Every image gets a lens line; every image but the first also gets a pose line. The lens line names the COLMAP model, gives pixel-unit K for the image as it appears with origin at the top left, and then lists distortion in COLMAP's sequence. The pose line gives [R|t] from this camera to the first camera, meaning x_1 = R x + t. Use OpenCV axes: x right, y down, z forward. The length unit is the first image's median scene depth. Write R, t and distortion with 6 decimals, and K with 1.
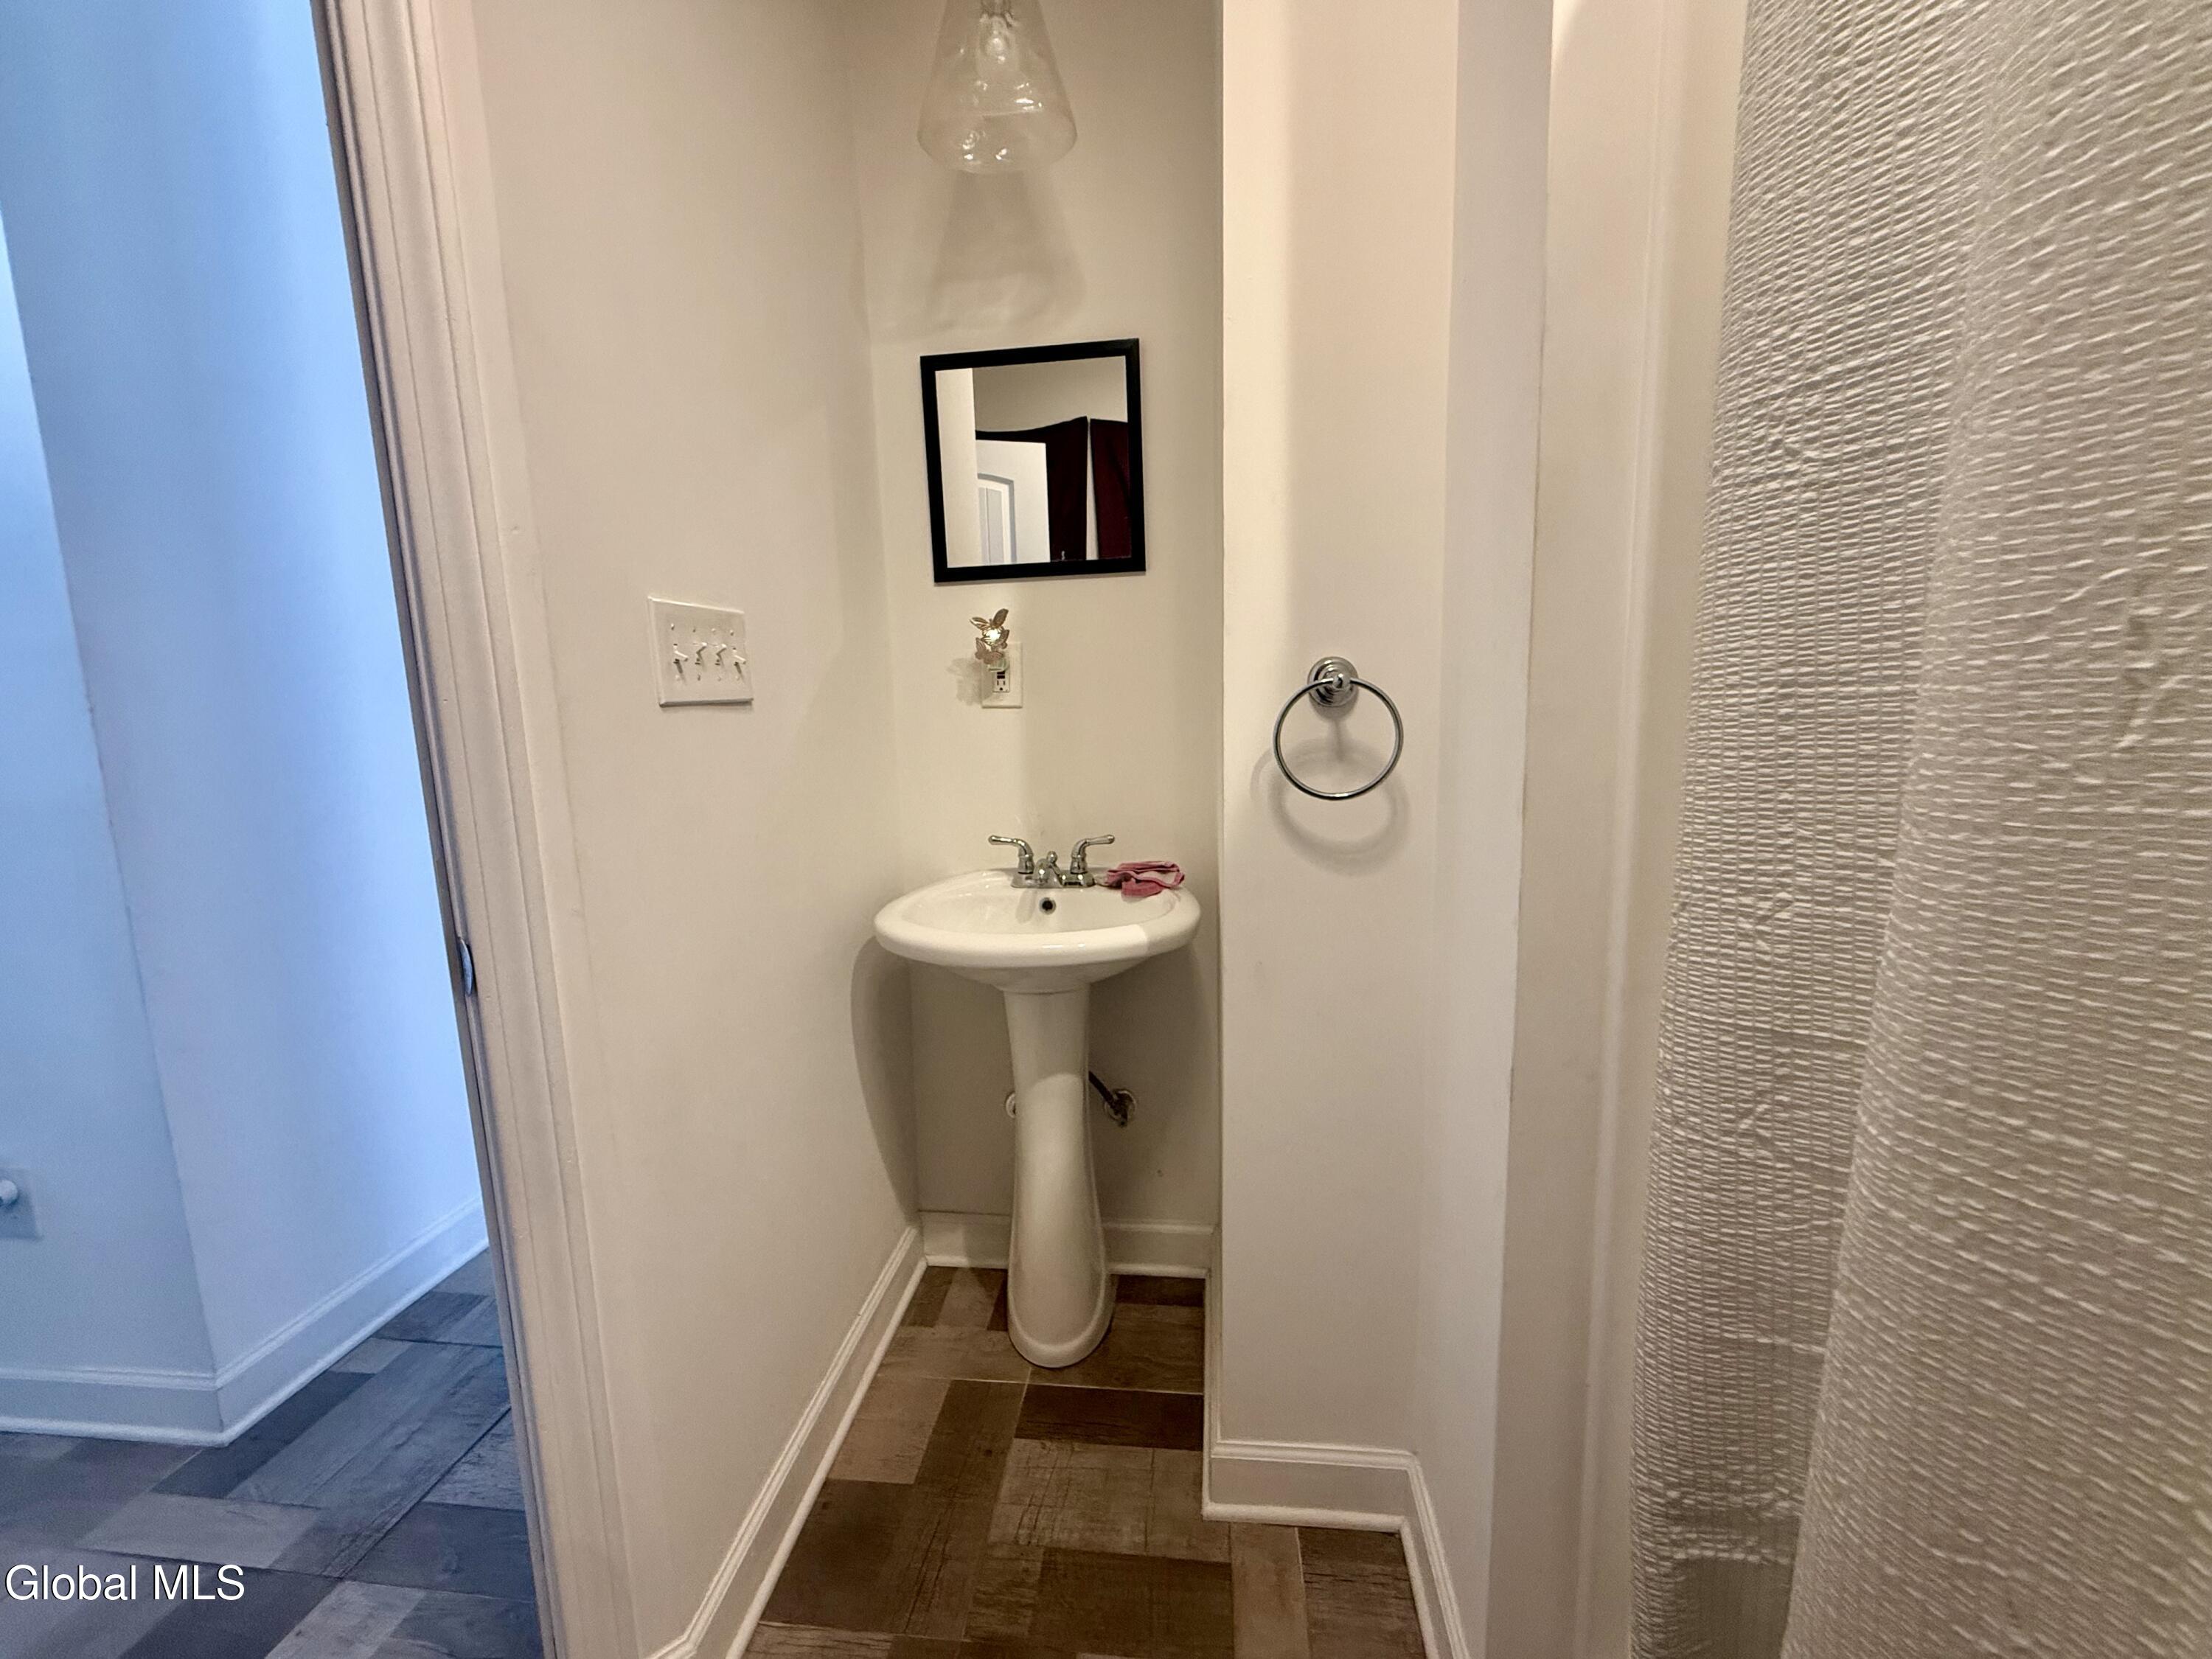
lens RADIAL K [[903.3, 0, 1105.1], [0, 903.3, 824.3], [0, 0, 1]] dist [0.001302, -0.000195]
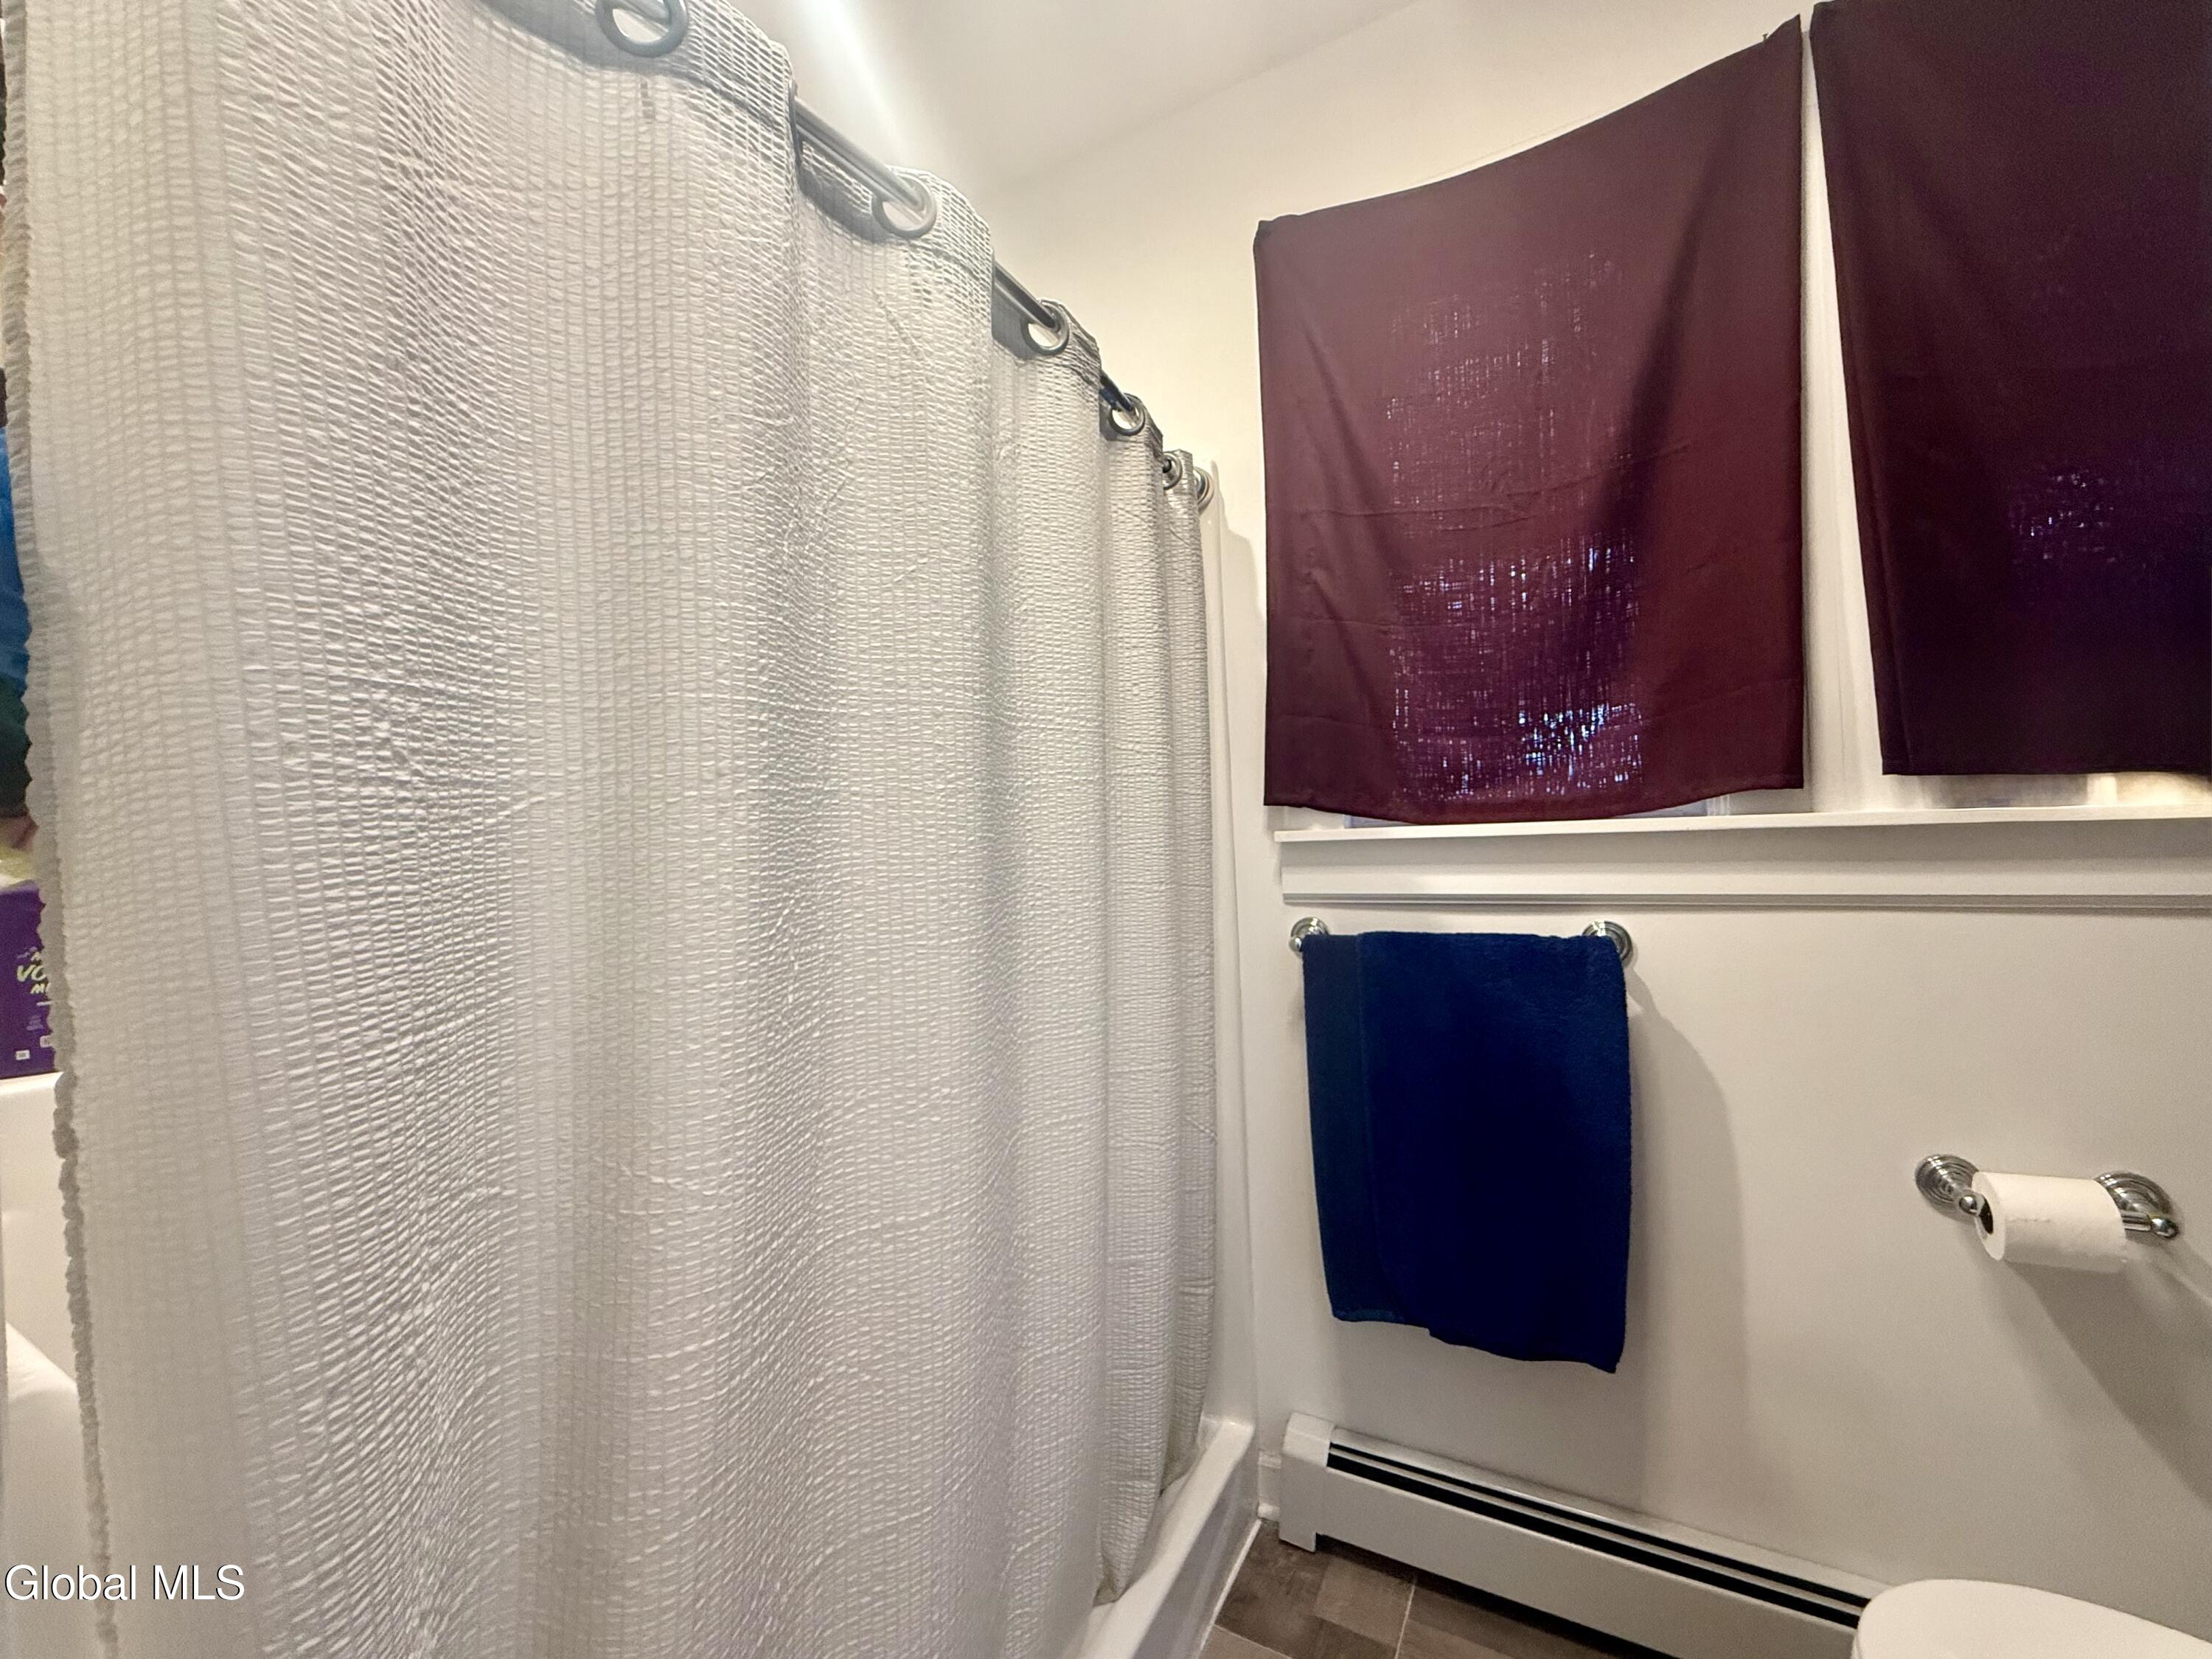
lens RADIAL K [[903.3, 0, 1118.7], [0, 903.3, 834.6], [0, 0, 1]] dist [0.001302, -0.000195]
pose [[-0.908629, 0.066183, 0.412328, -0.184482], [0.125680, 0.984924, 0.118864, -0.356531], [-0.398245, 0.159825, -0.903248, 1.496934]]
